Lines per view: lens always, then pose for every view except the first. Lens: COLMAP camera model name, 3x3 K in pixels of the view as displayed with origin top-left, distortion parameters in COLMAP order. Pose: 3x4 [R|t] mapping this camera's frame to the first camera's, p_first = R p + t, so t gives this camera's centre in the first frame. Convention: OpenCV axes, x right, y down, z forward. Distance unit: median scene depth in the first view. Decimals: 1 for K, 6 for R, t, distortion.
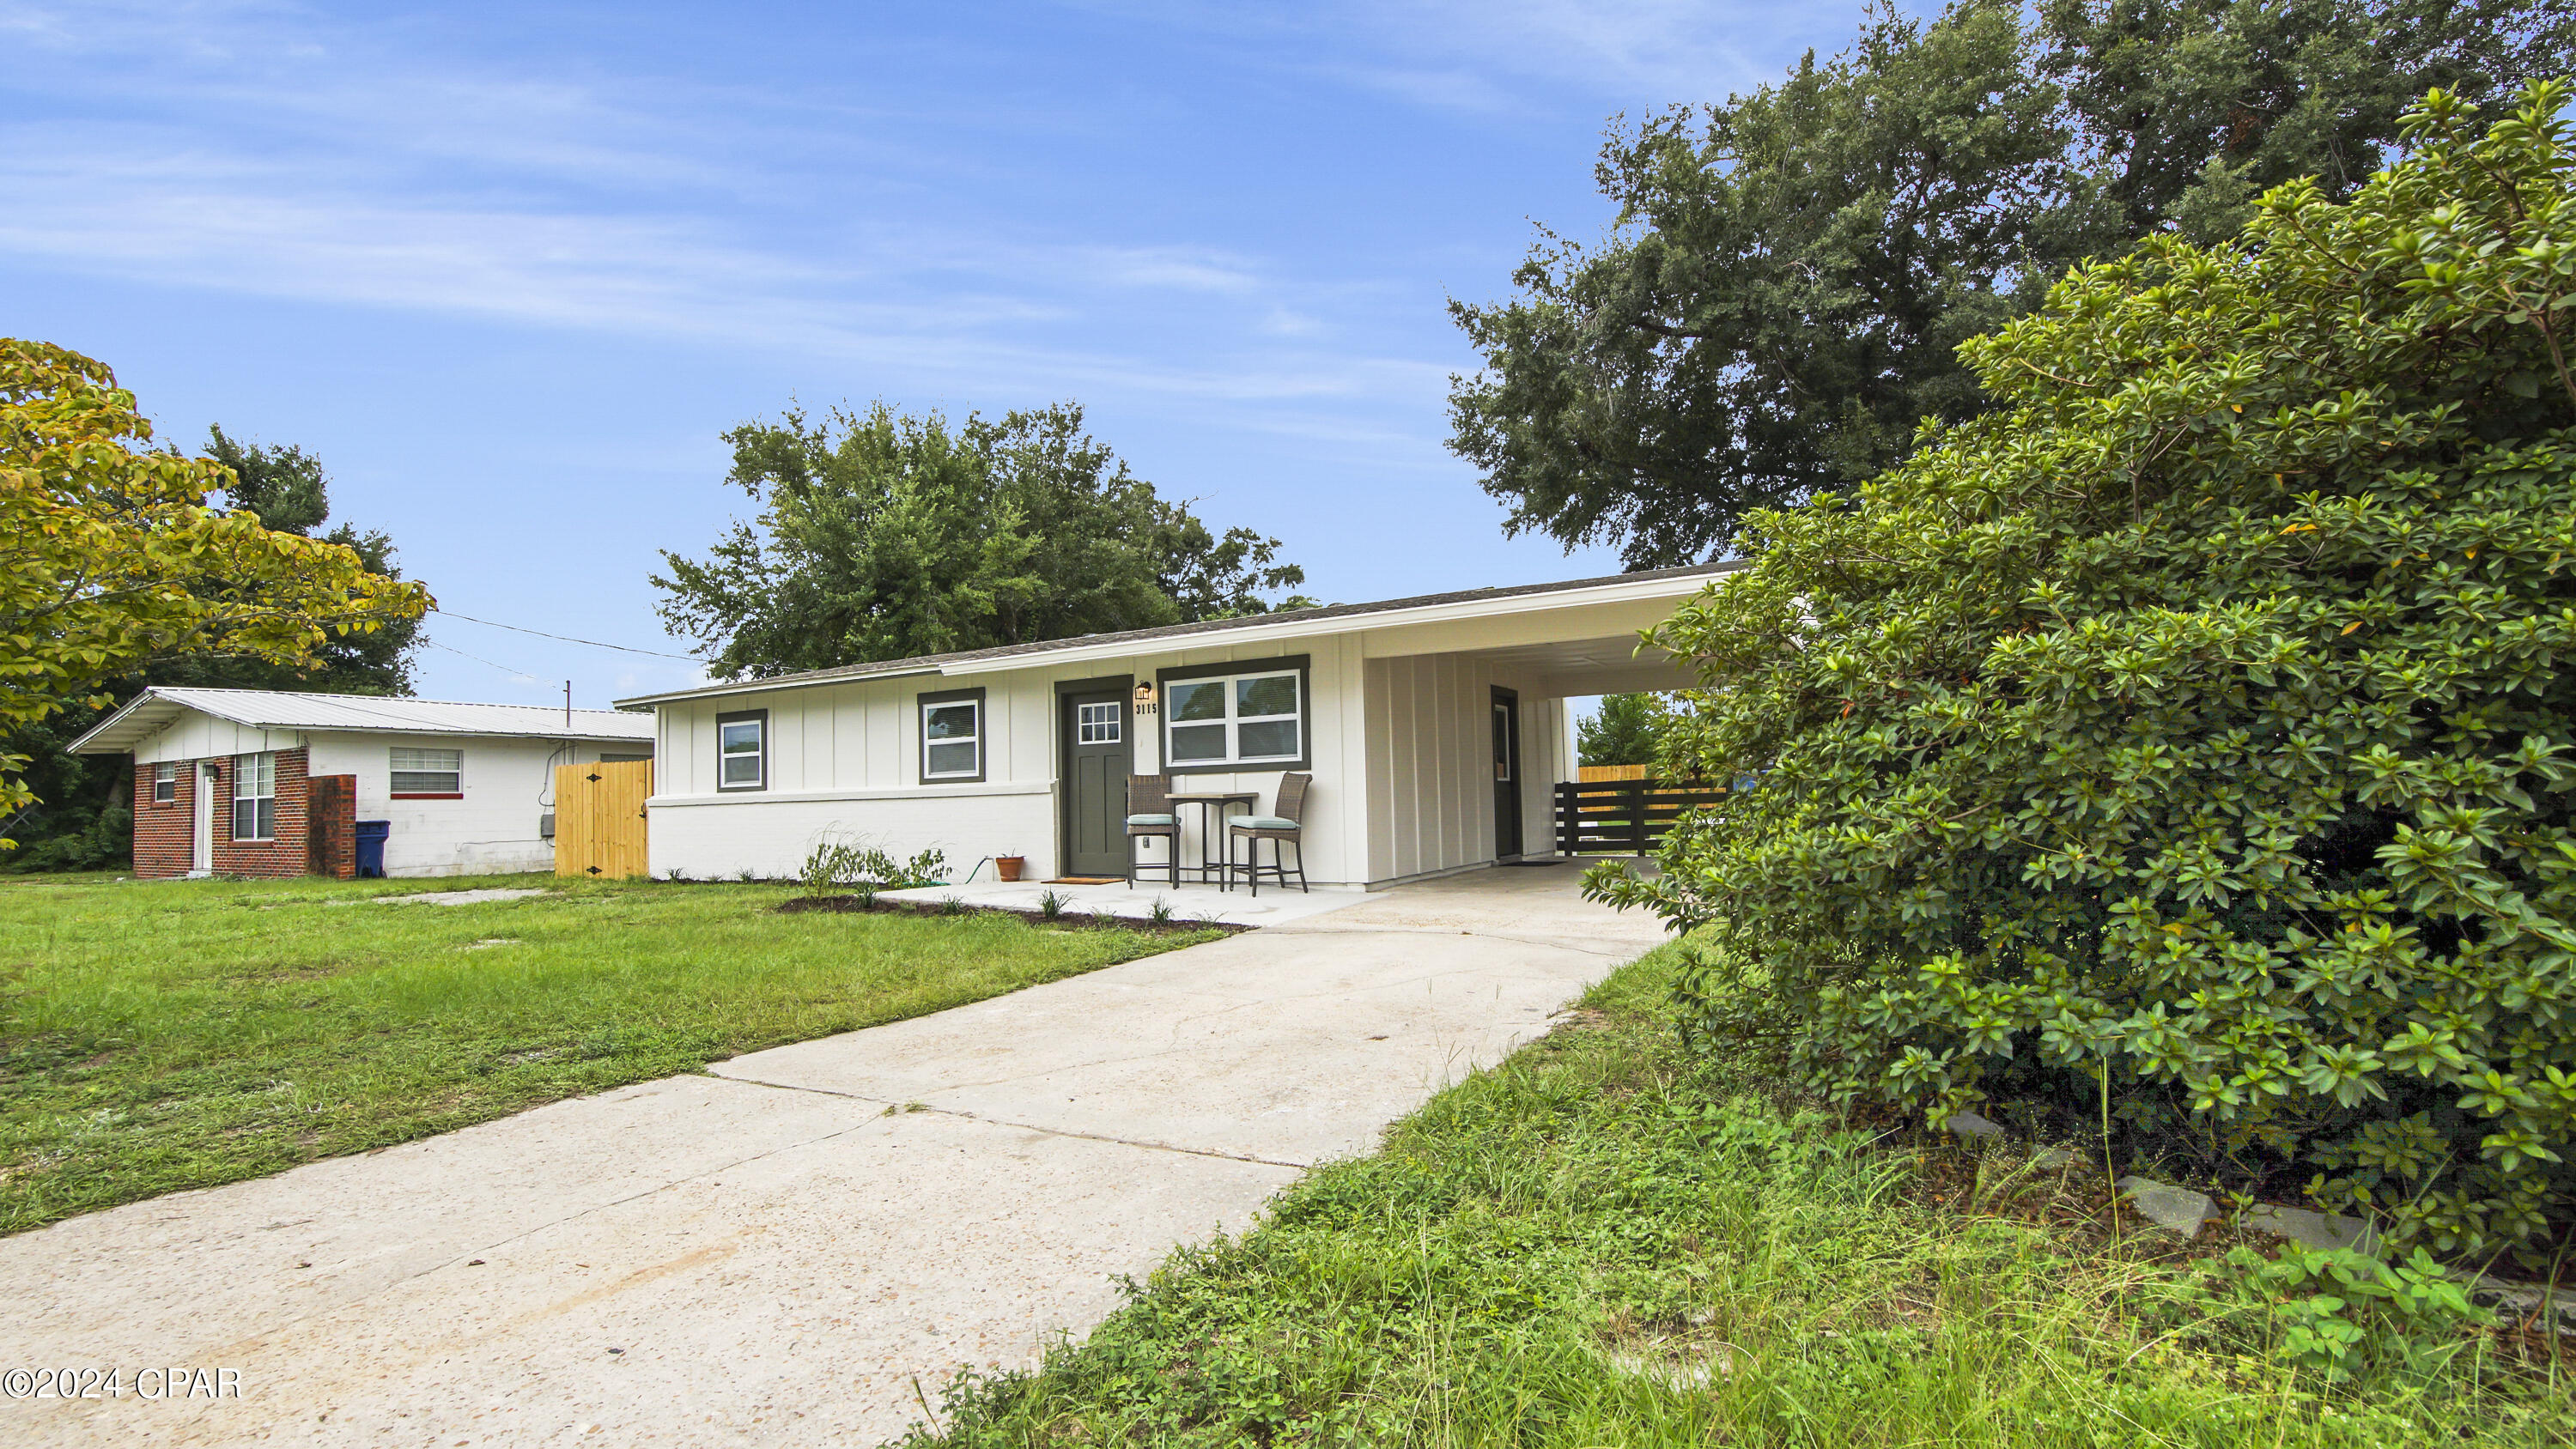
lens RADIAL K [[1170.3, 0, 1285.1], [0, 1170.3, 694.3], [0, 0, 1]] dist [-0.031763, 0.000799]
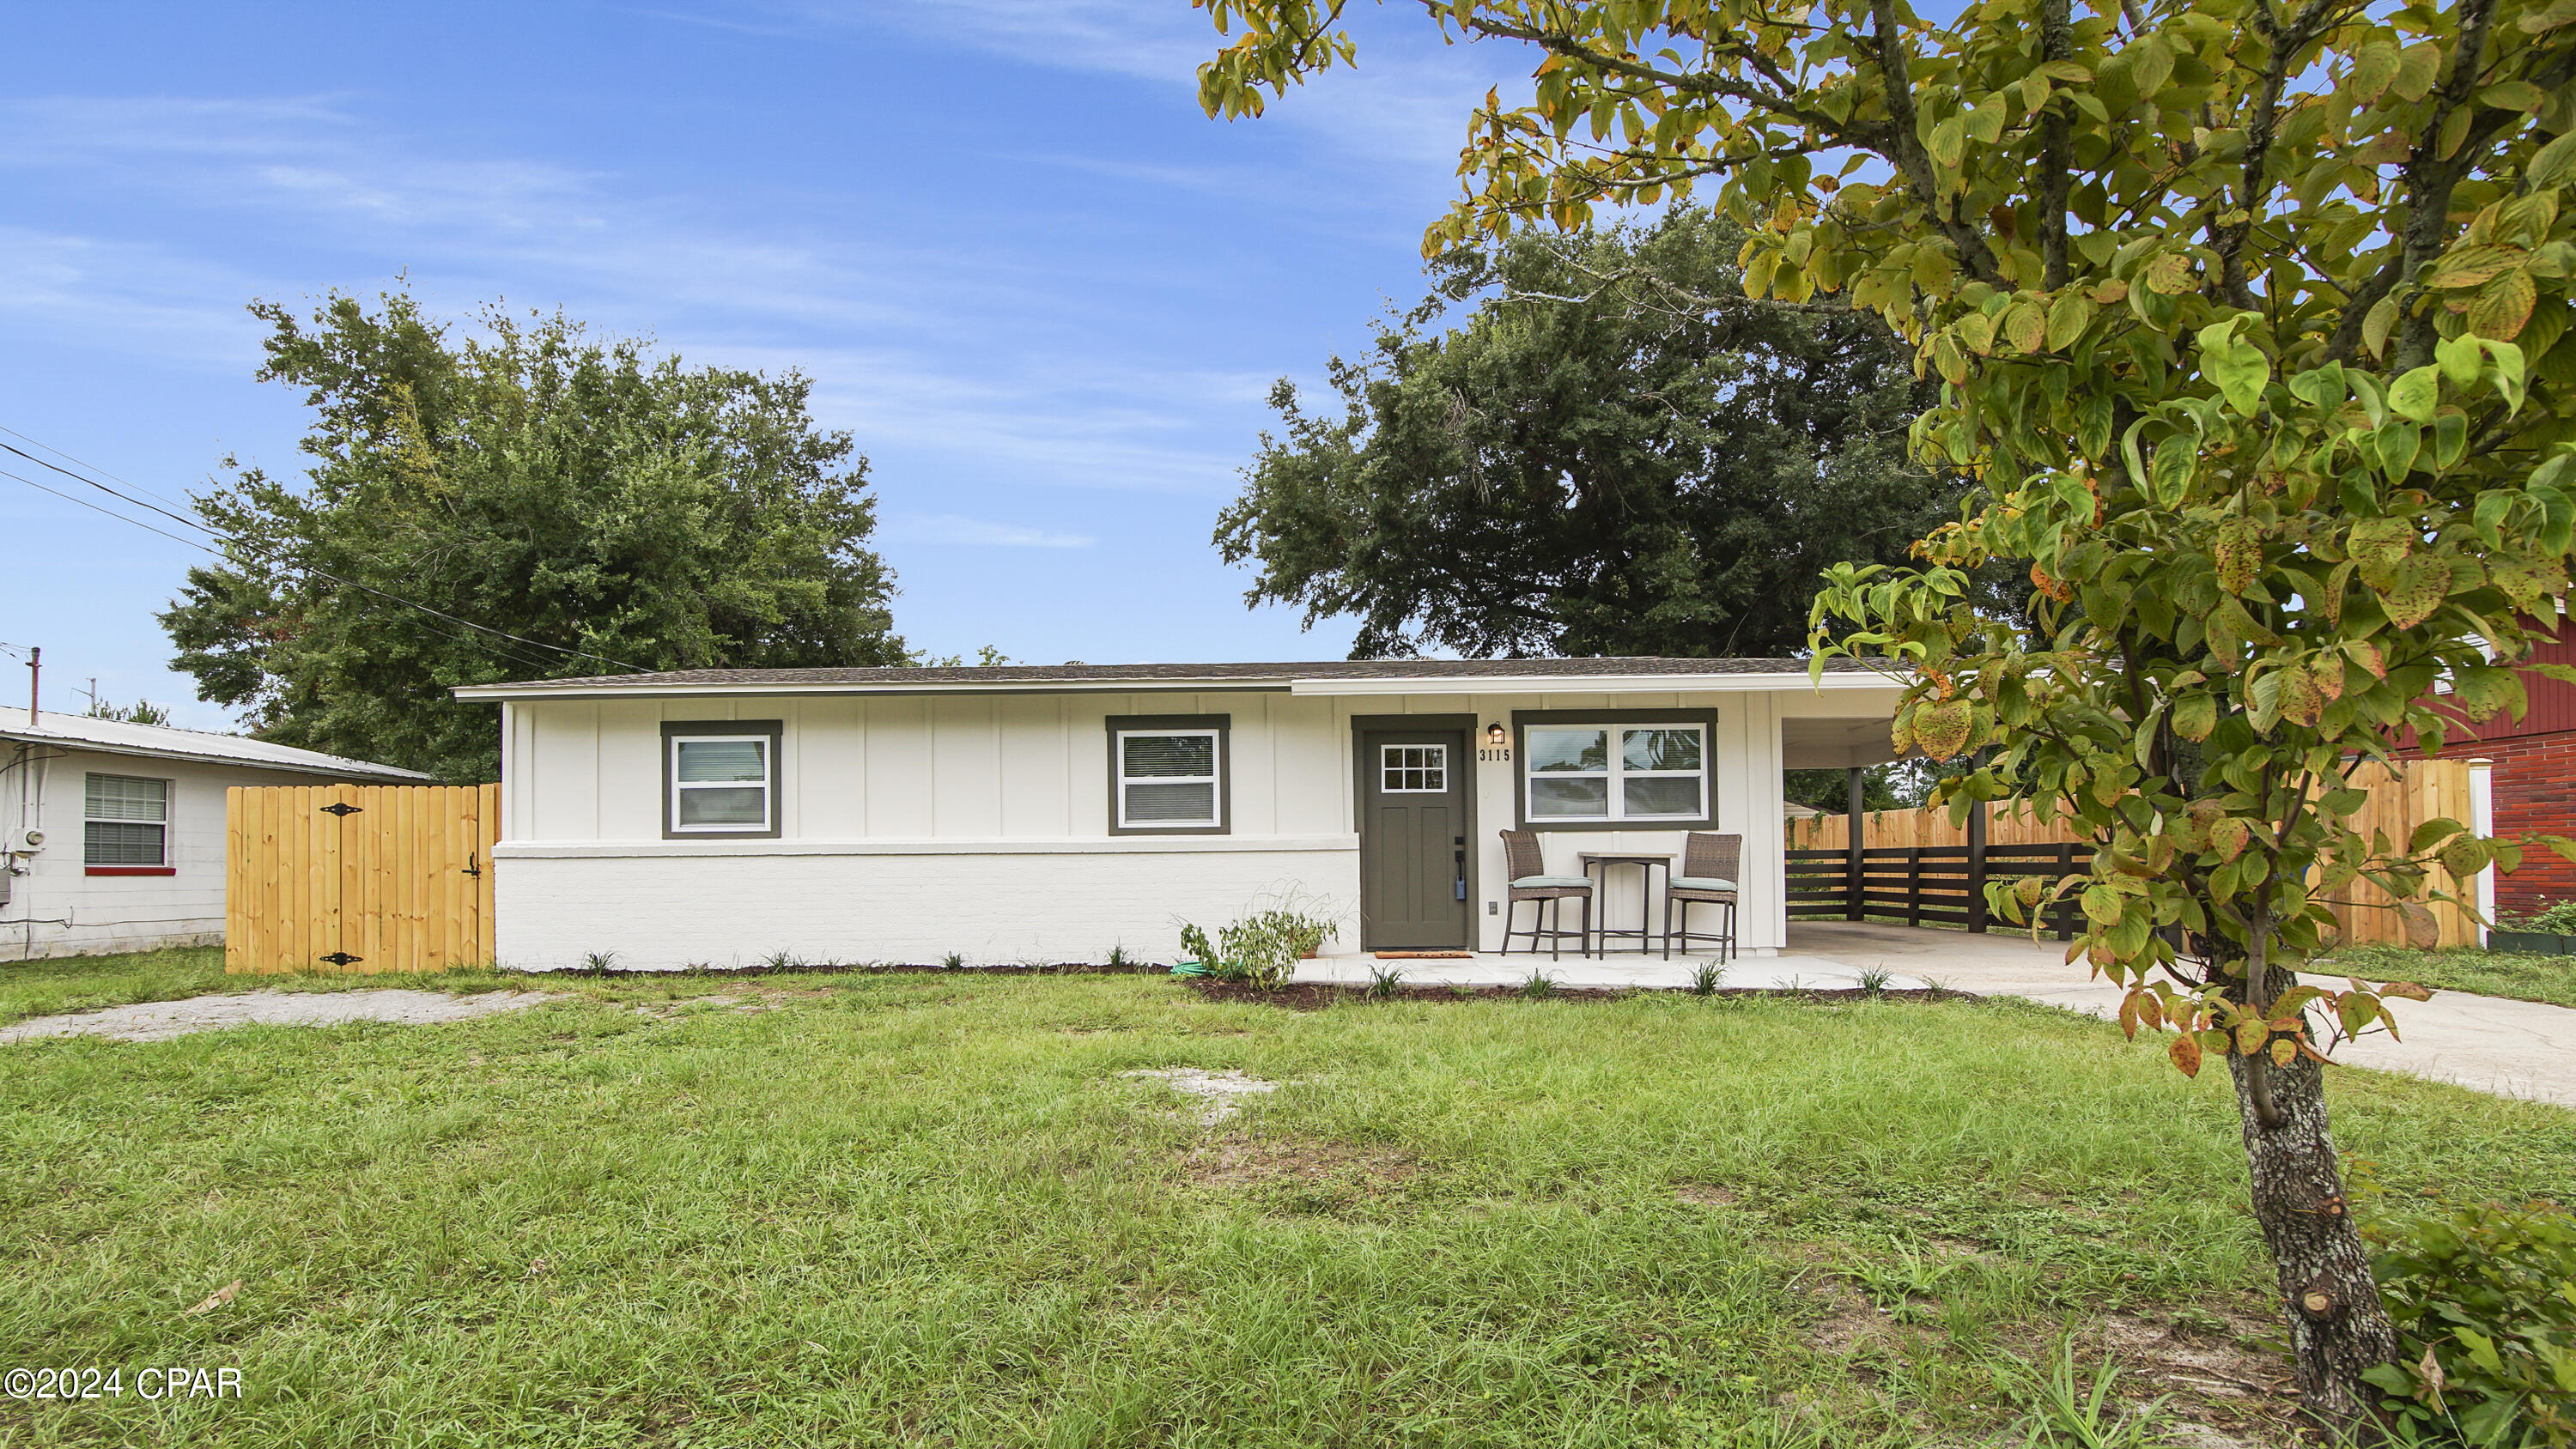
lens RADIAL K [[1170.0, 0, 1288.7], [0, 1170.0, 825.6], [0, 0, 1]] dist [-0.021590, 0.000105]
pose [[0.869659, 0.037373, 0.492235, -0.648865], [-0.058342, 0.997923, 0.027309, 0.047942], [-0.490192, -0.052467, 0.870034, 0.297388]]
